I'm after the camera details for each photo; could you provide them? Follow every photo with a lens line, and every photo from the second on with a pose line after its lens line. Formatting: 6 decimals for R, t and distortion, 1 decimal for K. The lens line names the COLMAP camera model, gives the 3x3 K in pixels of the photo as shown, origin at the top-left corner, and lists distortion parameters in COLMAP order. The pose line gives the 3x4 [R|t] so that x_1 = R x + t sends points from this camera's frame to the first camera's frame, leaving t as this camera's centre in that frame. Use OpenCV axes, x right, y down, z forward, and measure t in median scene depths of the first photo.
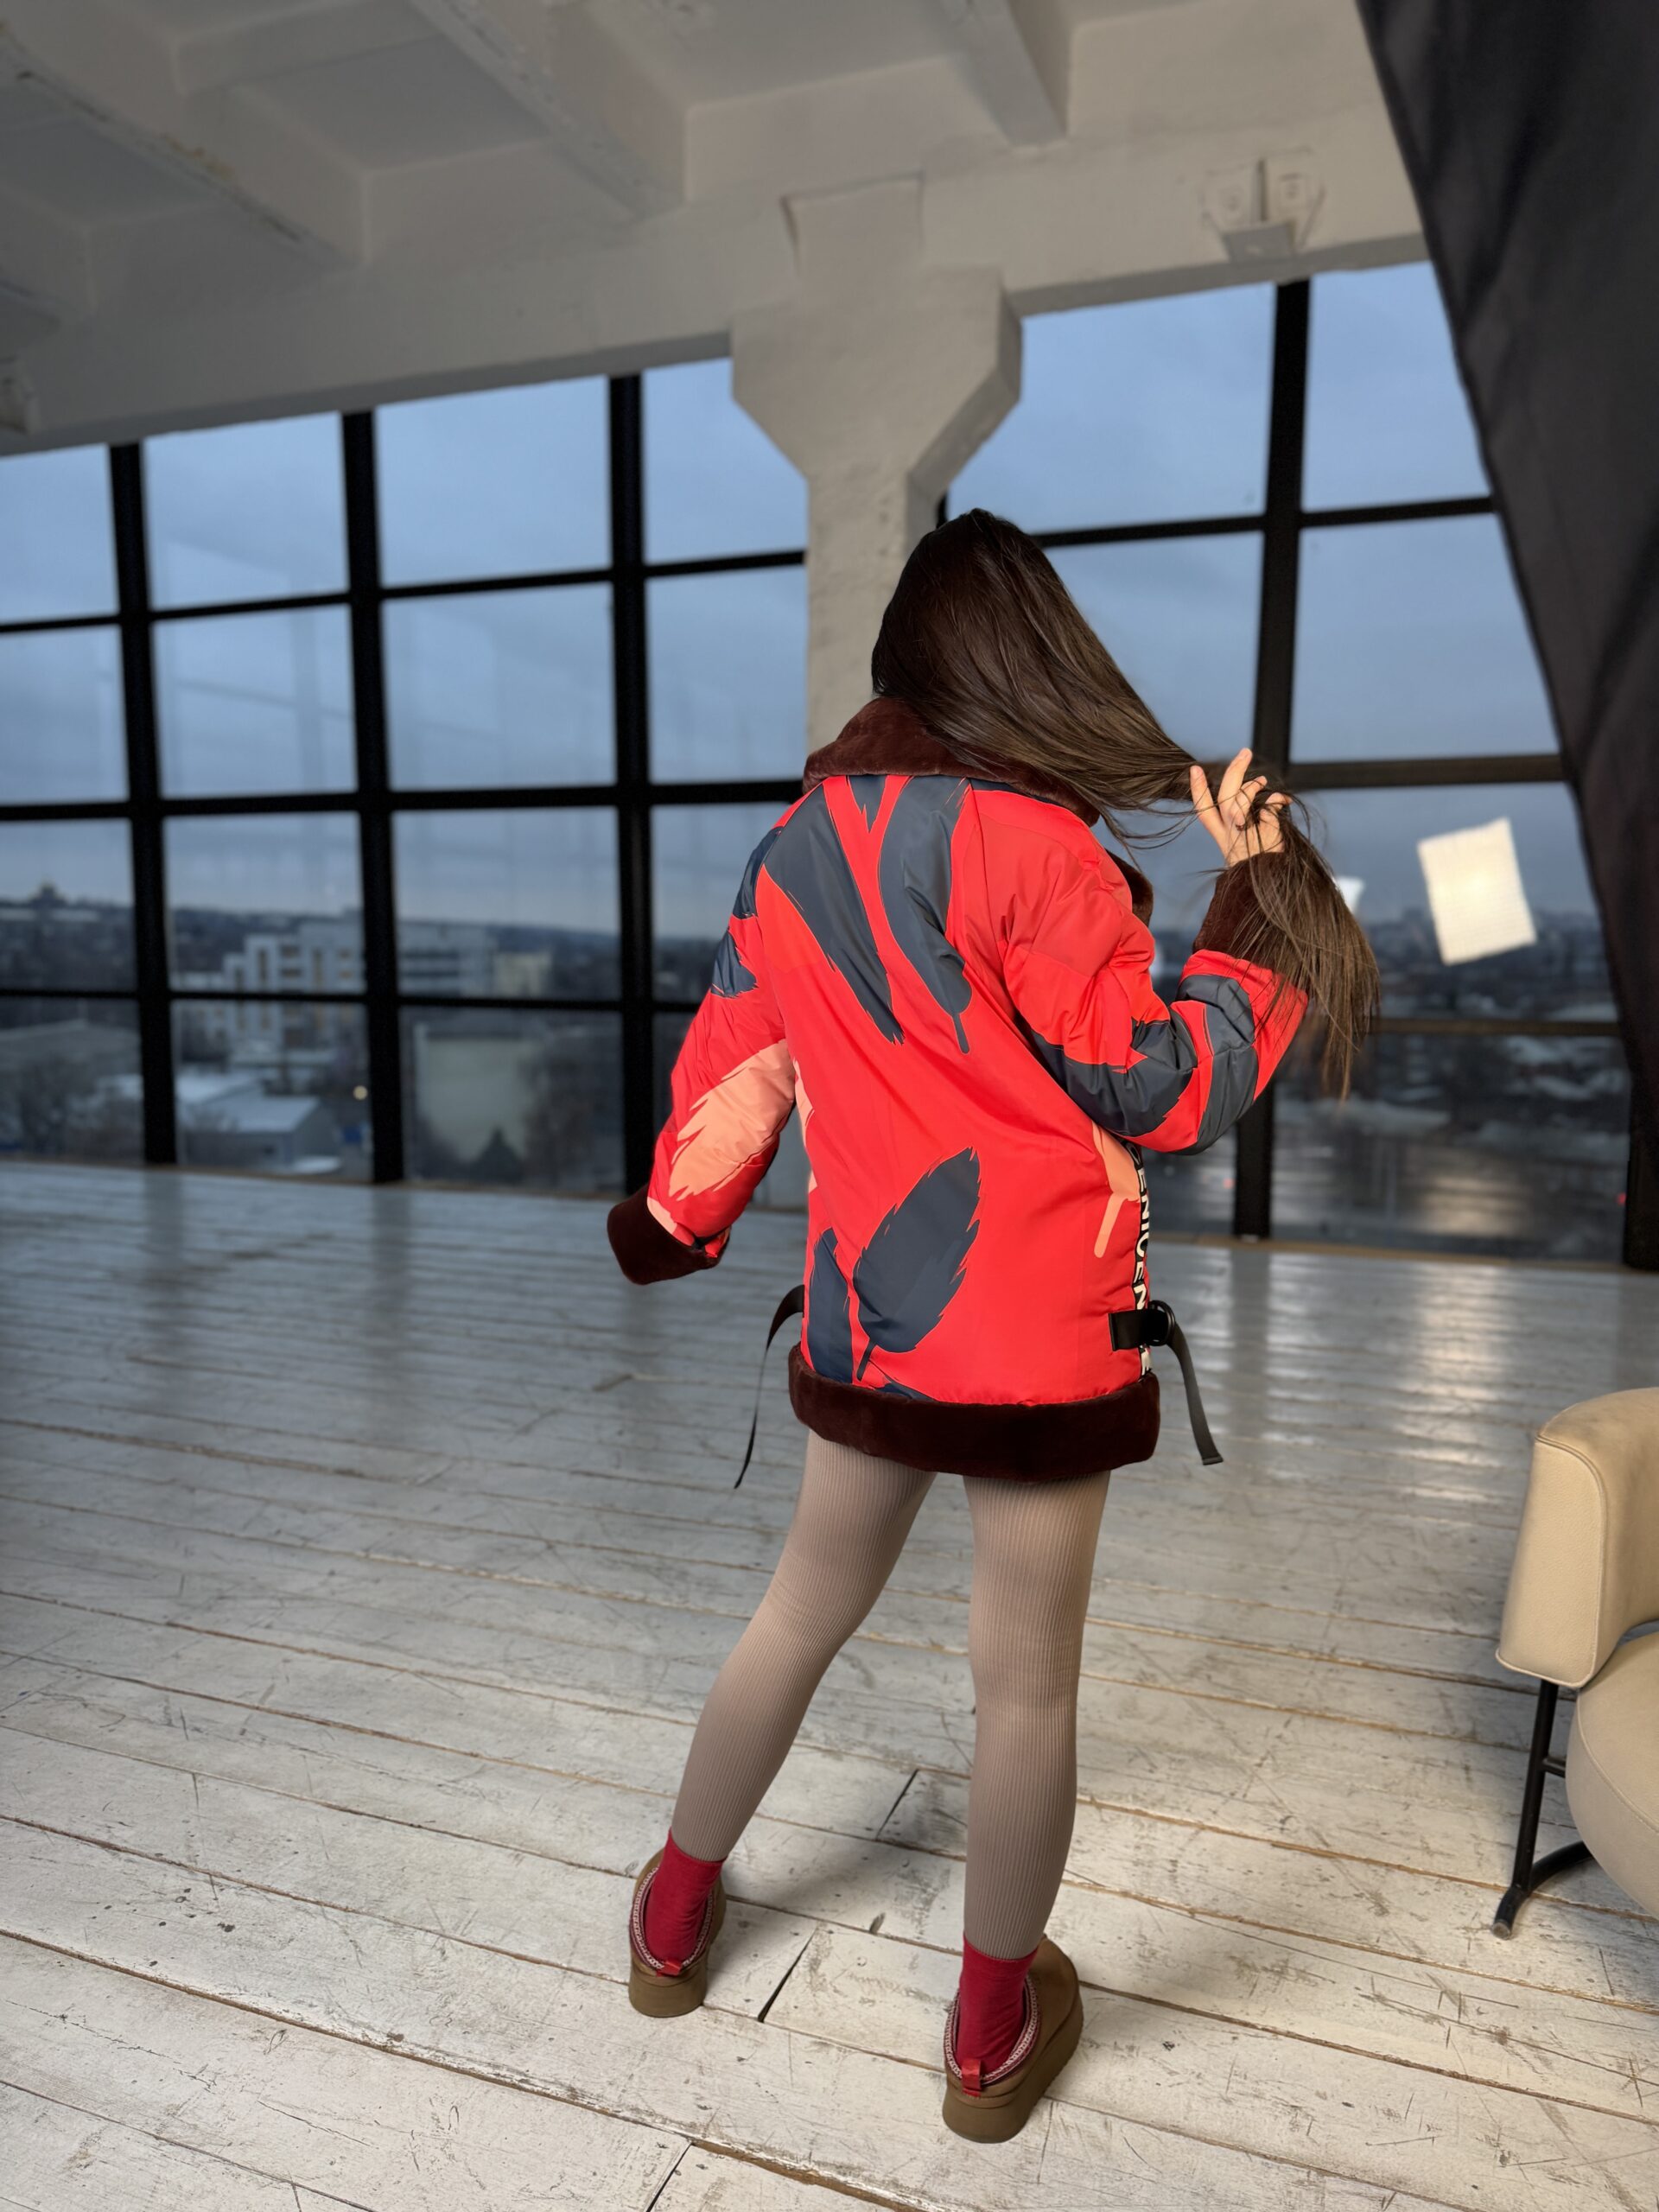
lens RADIAL K [[1505.6, 0, 838.2], [0, 1505.6, 1113.6], [0, 0, 1]] dist [0.056114, -0.073232]
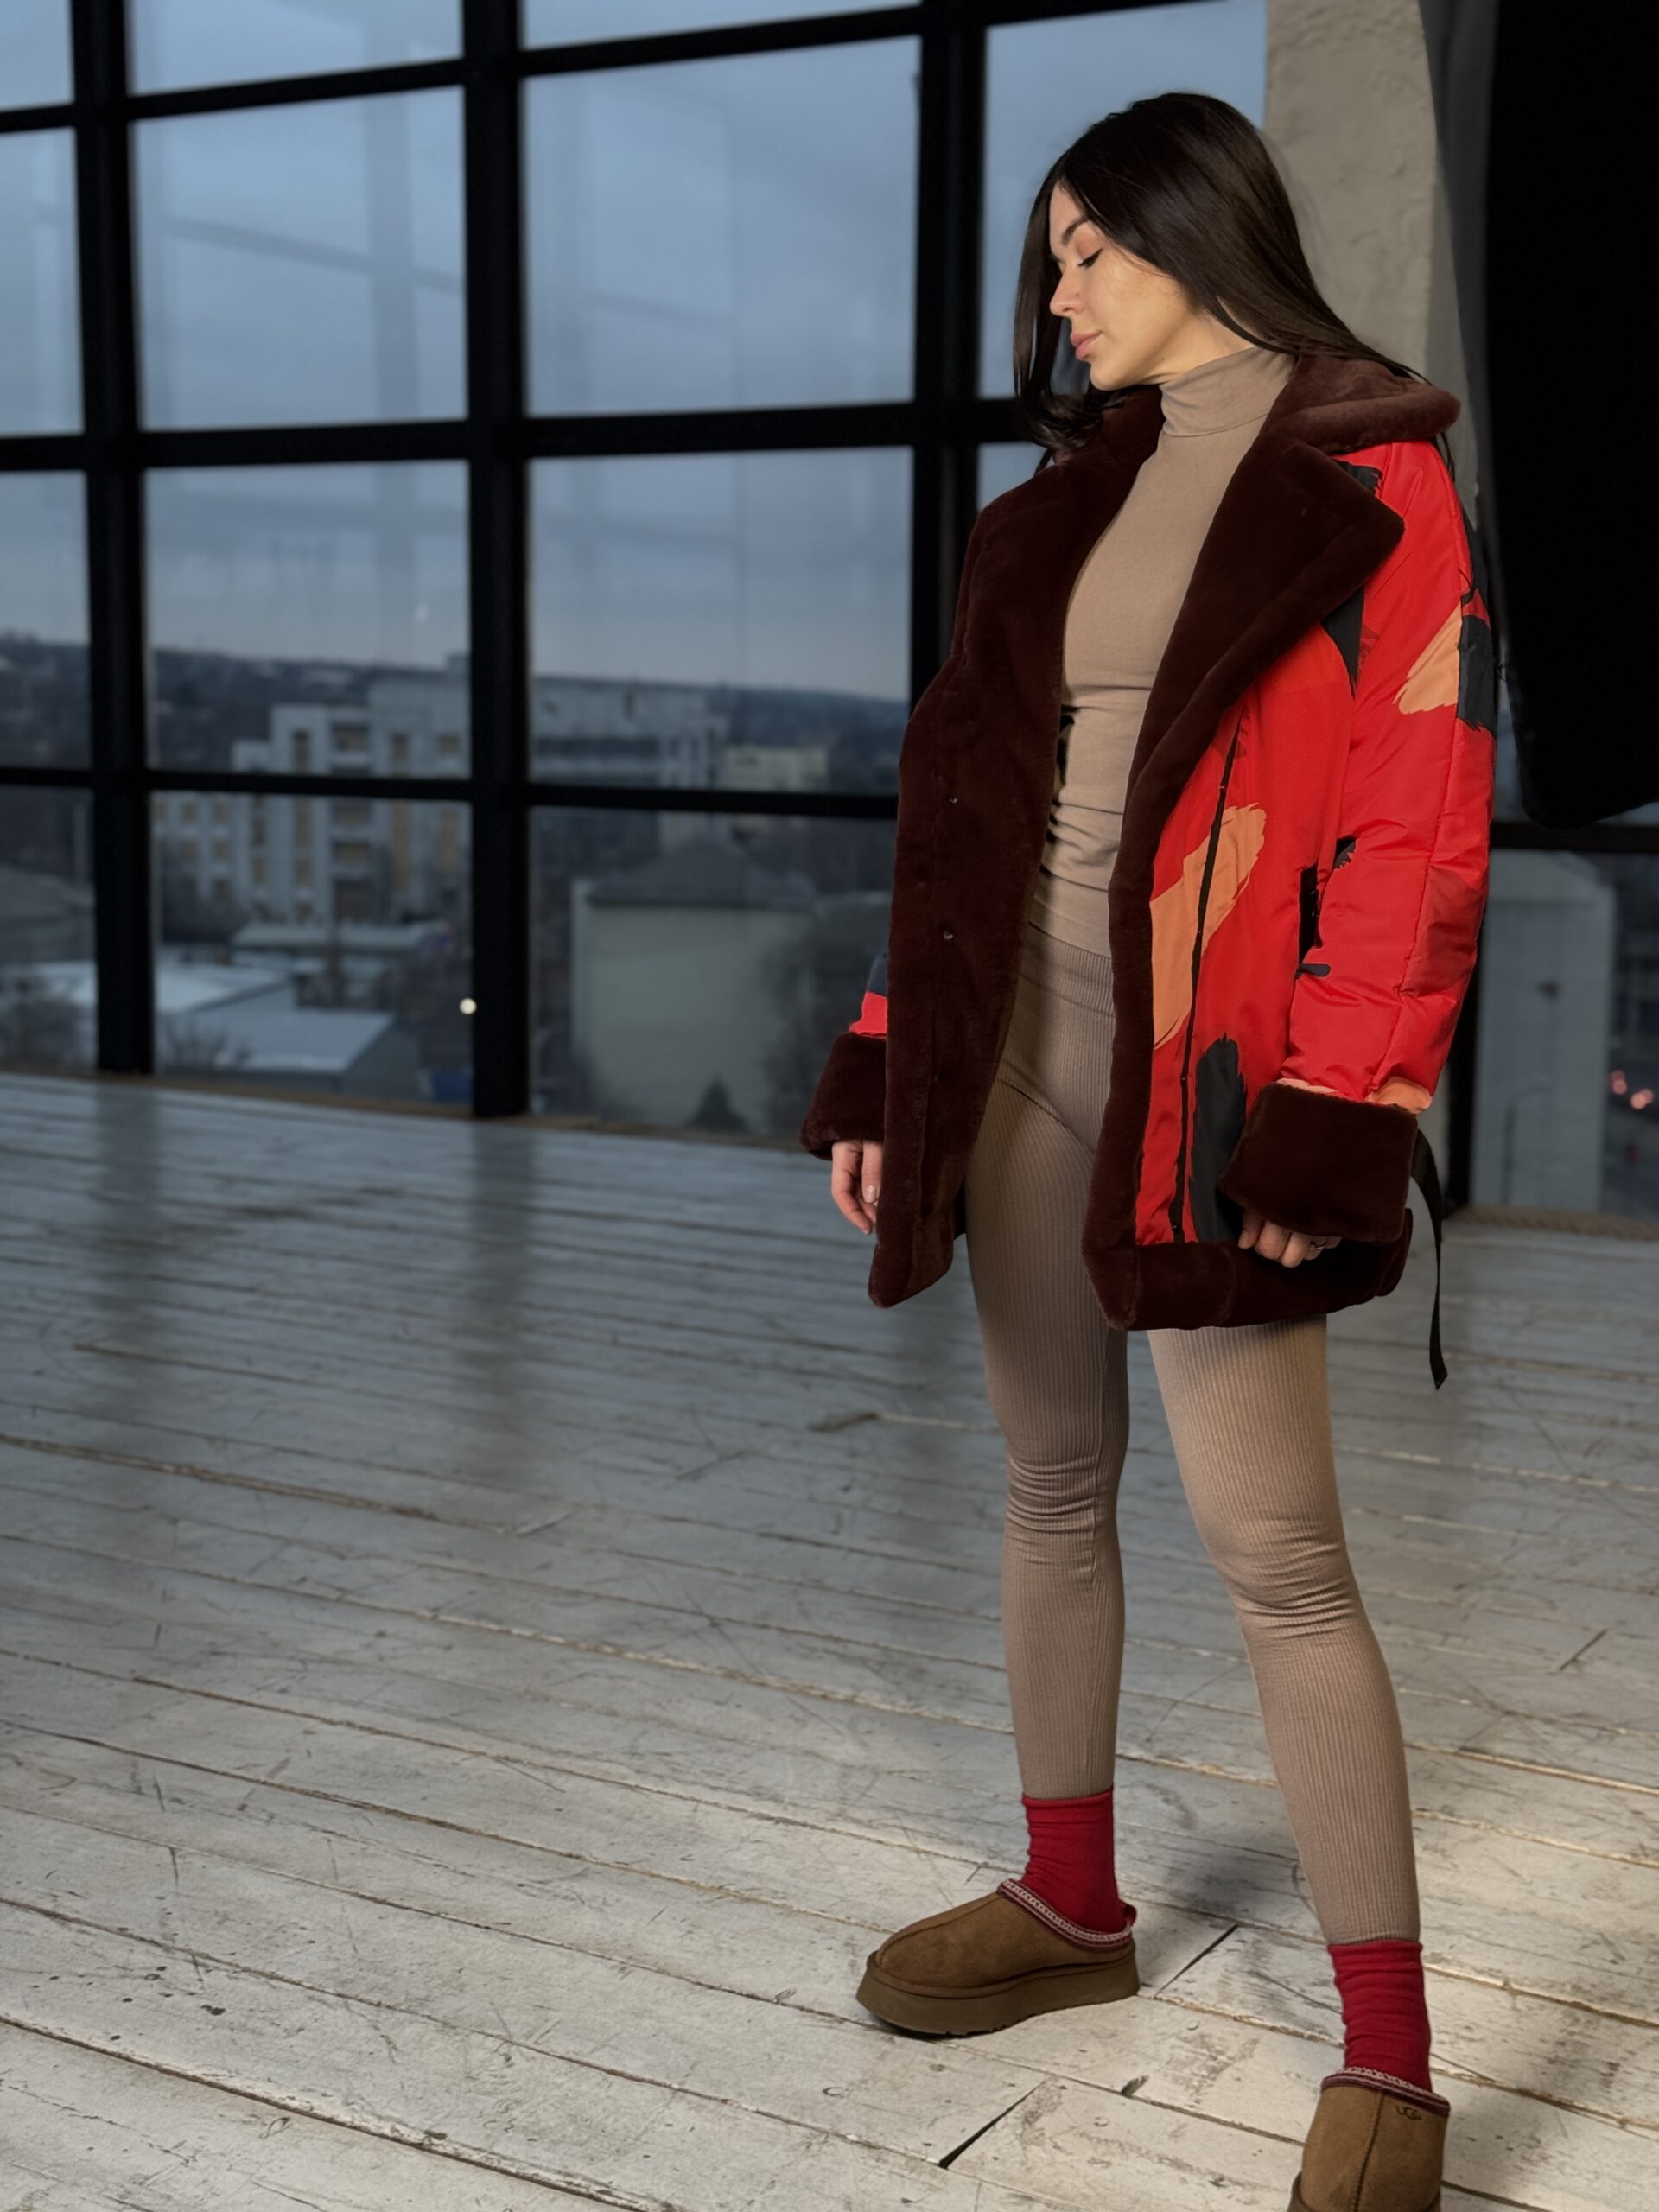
lens RADIAL K [[3008.4, 0, 840.9], [0, 3008.4, 1143.8], [0, 0, 1]] dist [0.061899, 0.000000]
pose [[0.982892, 0.038845, -0.180039, 0.075523], [-0.034762, 0.999063, 0.025778, 0.053385], [0.180872, -0.019078, 0.983322, -0.204506]]
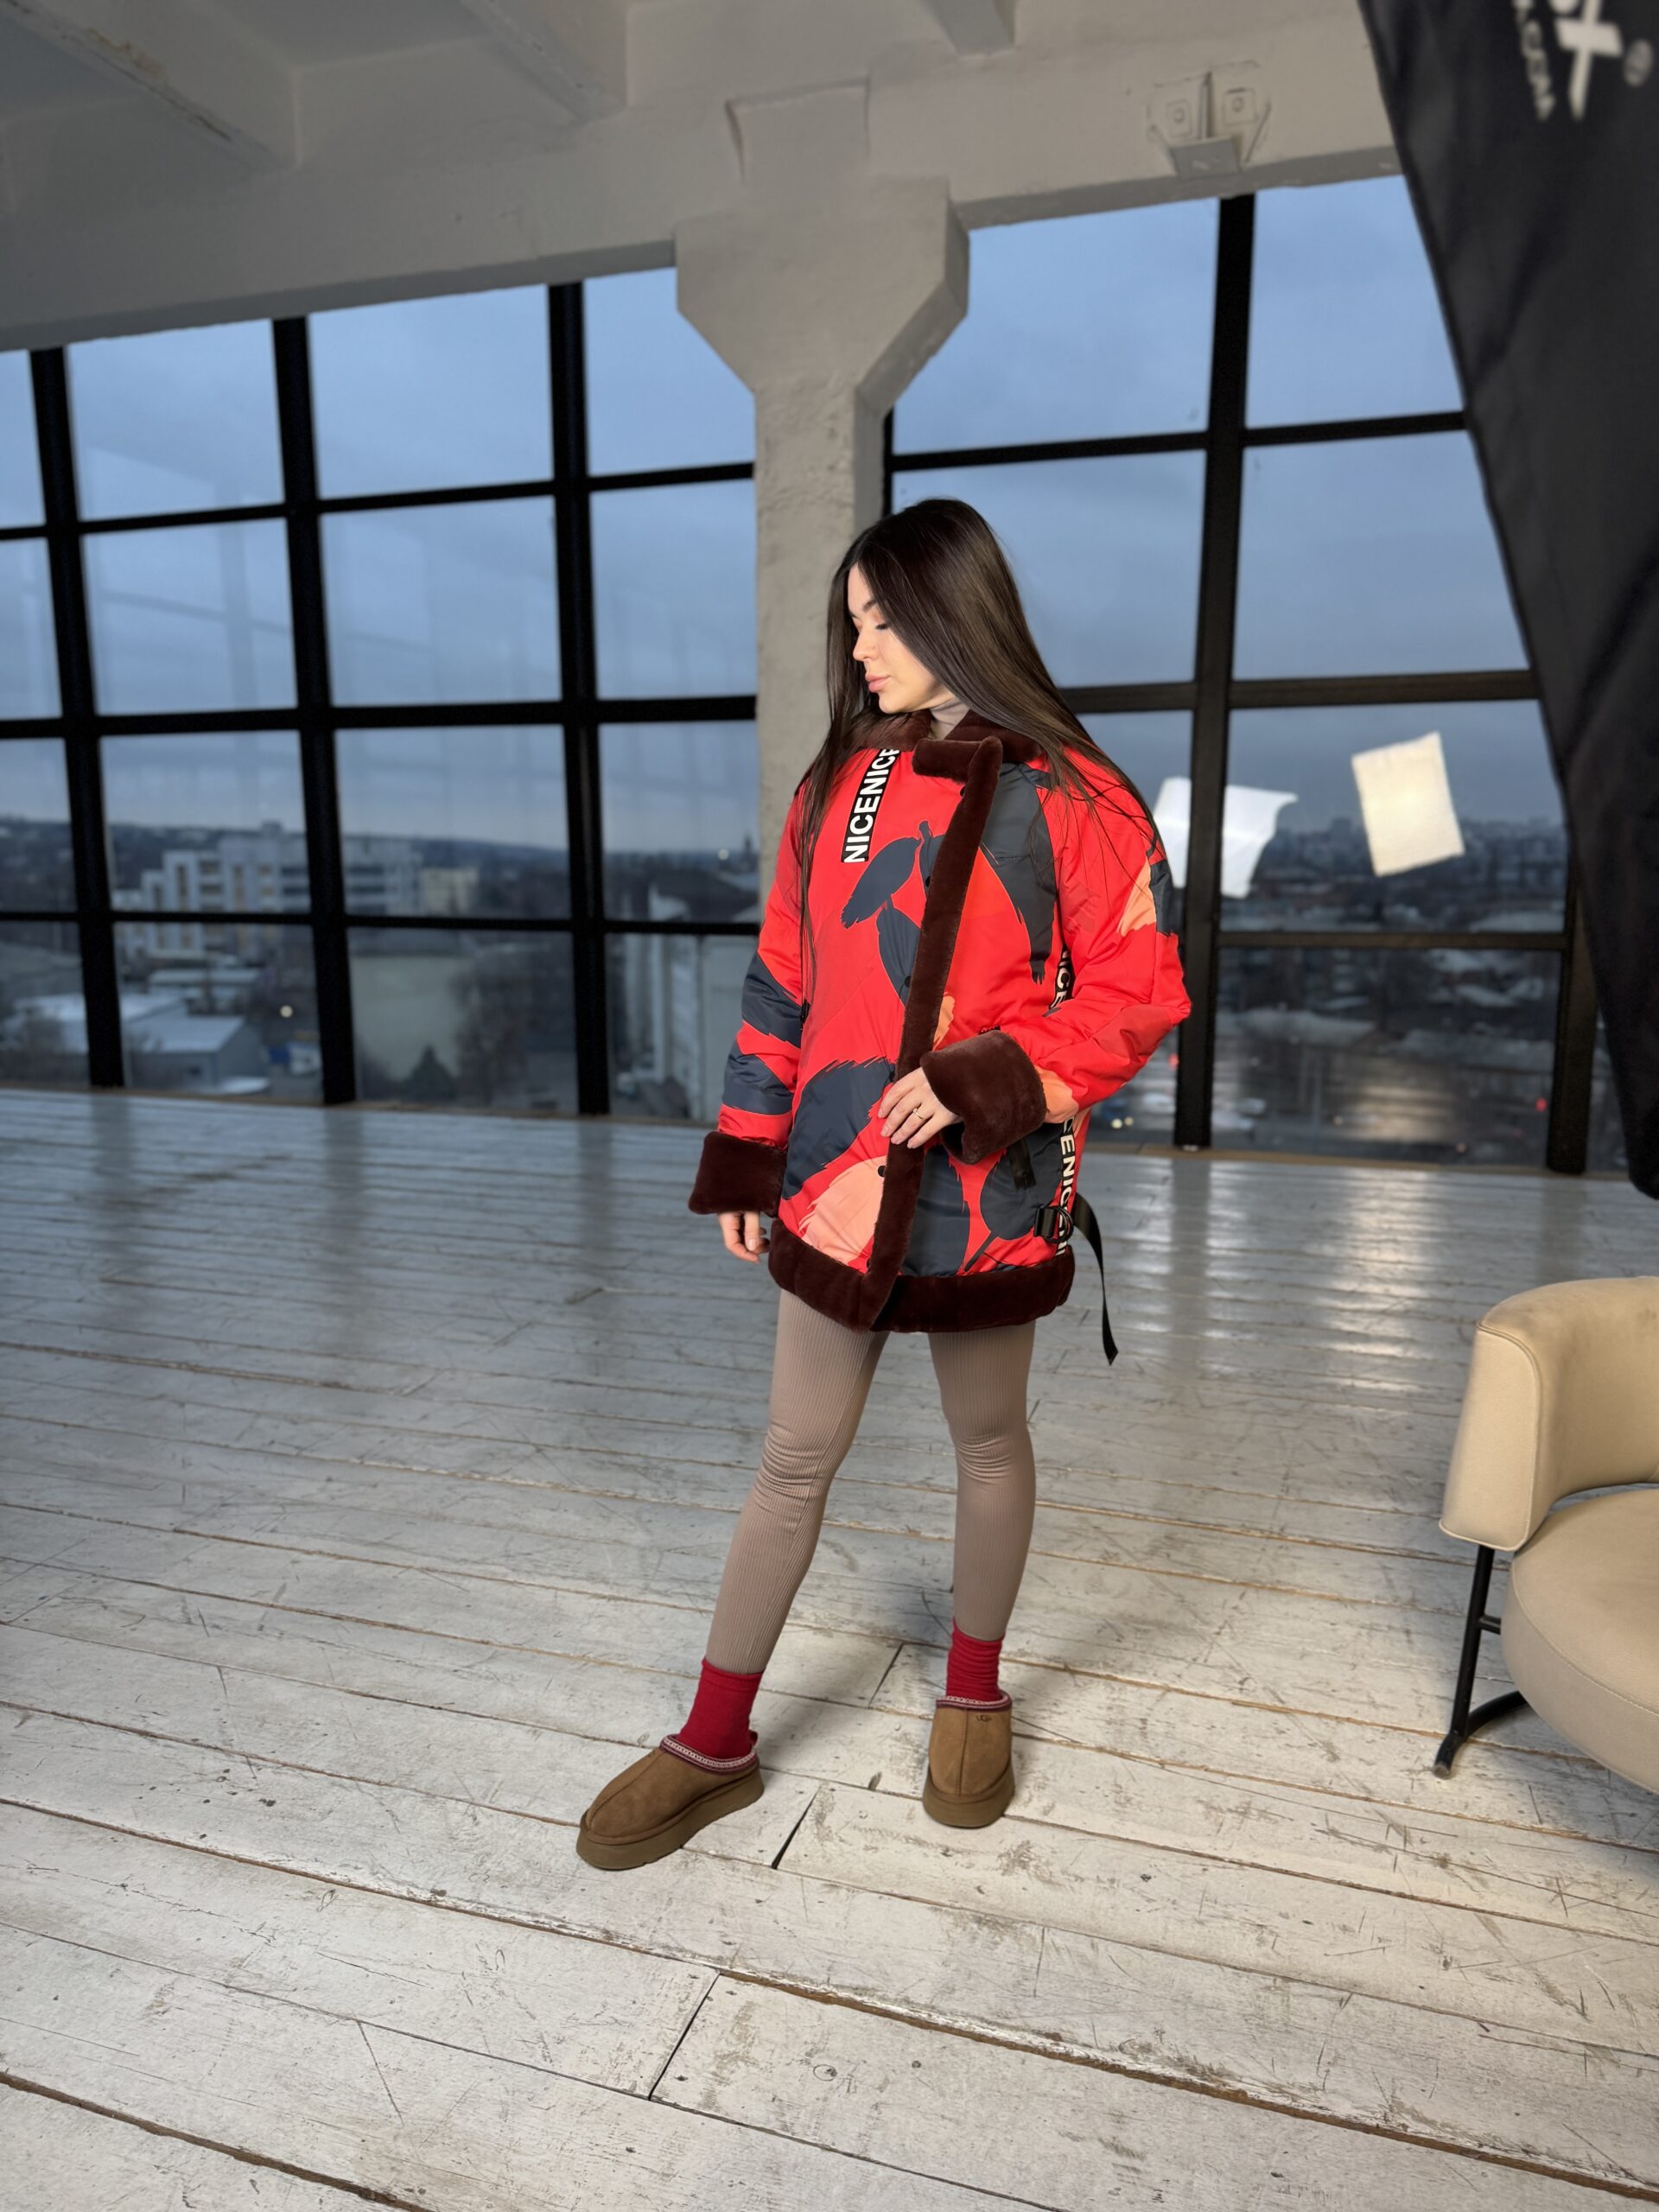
lens RADIAL K [[1505.6, 0, 830.0], [0, 1505.6, 1103.3], [0, 0, 1]] dist [0.056114, -0.073232]
pose [[0.999203, -0.011567, 0.038215, -0.026225], [0.009648, 0.998702, 0.050009, -0.003272], [-0.038744, -0.049600, 0.998017, -0.036011]]
